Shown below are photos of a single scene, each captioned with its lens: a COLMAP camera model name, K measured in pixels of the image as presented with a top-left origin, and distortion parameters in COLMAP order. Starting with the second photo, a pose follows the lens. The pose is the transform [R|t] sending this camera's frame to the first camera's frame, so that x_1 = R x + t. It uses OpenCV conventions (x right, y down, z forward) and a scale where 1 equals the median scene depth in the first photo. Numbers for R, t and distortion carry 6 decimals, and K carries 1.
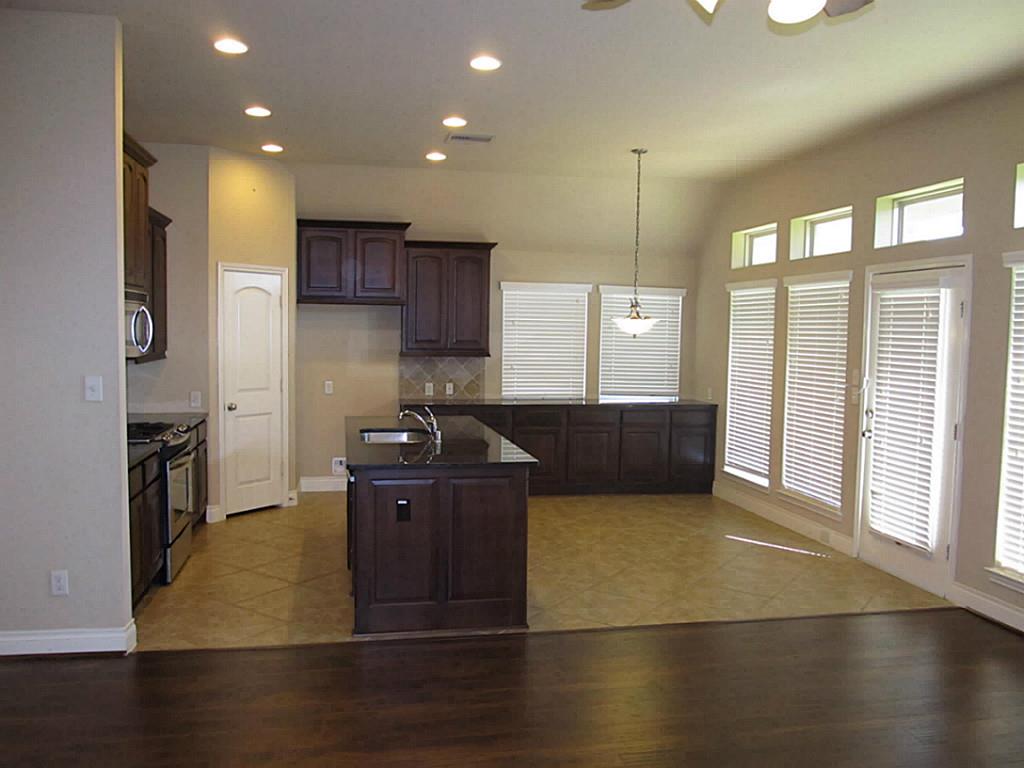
lens RADIAL K [[851.3, 0, 509.6], [0, 851.3, 386.1], [0, 0, 1]] dist [-0.043982, 0.009113]
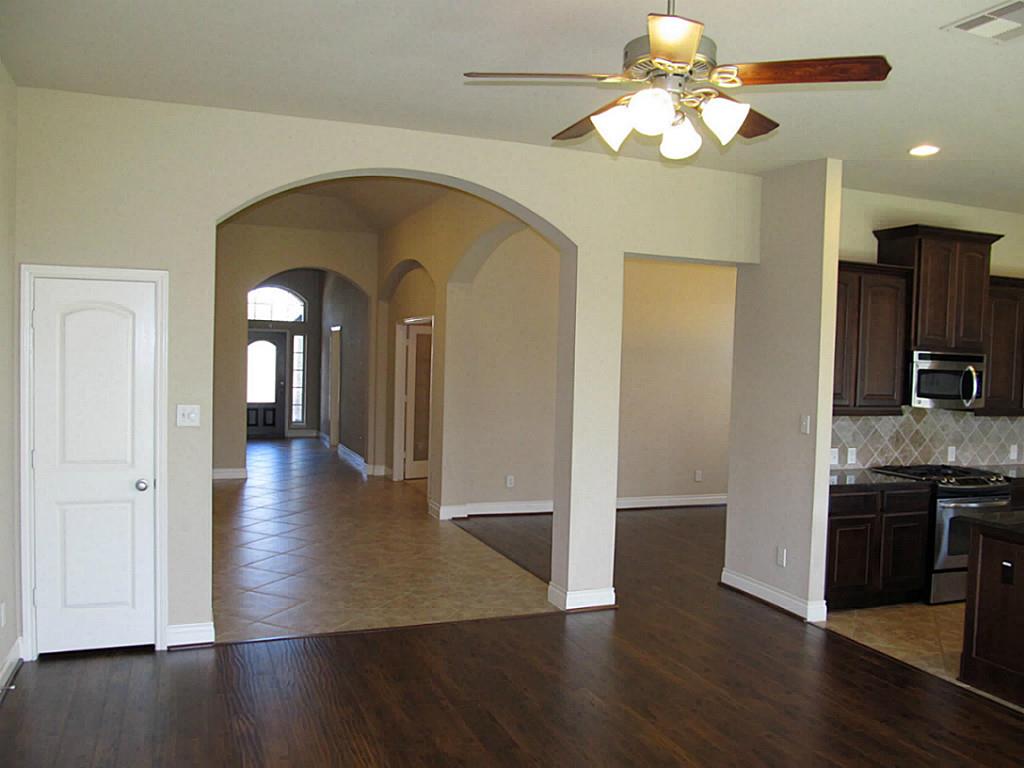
lens RADIAL K [[851.3, 0, 509.6], [0, 851.3, 386.1], [0, 0, 1]] dist [-0.043982, 0.009113]
pose [[0.185336, 0.029712, -0.982226, 0.447518], [-0.096638, 0.995249, 0.011871, -0.016148], [0.977912, 0.092721, 0.187327, 0.139370]]
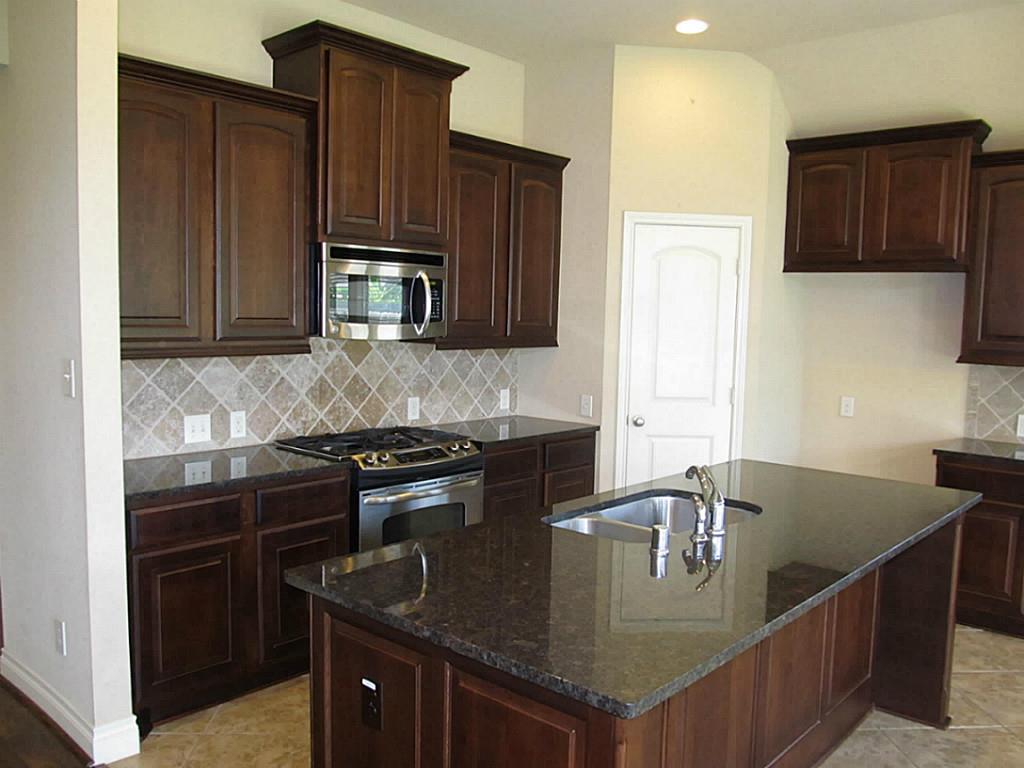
lens RADIAL K [[851.3, 0, 509.6], [0, 851.3, 386.1], [0, 0, 1]] dist [-0.043982, 0.009113]
pose [[0.605654, 0.072120, -0.792453, 0.153754], [-0.069620, 0.996868, 0.037514, -0.022666], [0.792677, 0.032450, 0.608778, 0.485596]]
